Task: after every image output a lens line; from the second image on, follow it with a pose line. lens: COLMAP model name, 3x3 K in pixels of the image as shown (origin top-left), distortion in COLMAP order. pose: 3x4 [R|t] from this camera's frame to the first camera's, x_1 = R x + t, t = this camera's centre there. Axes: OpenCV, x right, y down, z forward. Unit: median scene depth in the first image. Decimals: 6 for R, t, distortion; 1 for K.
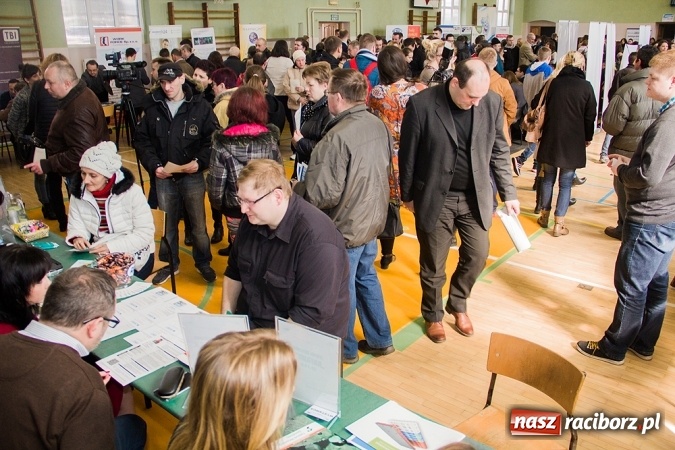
lens RADIAL K [[577.7, 0, 337.5], [0, 577.7, 225.0], [0, 0, 1]] dist [-0.166768, 0.143284]
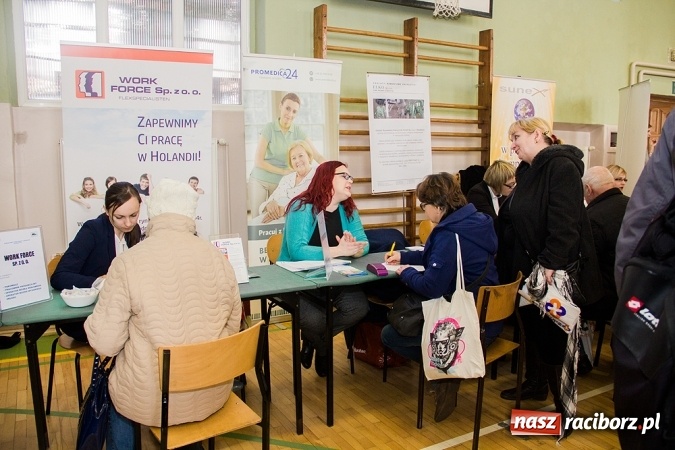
lens RADIAL K [[577.7, 0, 337.5], [0, 577.7, 225.0], [0, 0, 1]] dist [-0.166768, 0.143284]
pose [[0.937533, 0.067940, -0.341199, -0.138794], [-0.129879, 0.978190, -0.162097, -0.181004], [0.322744, 0.196286, 0.925909, 0.639783]]
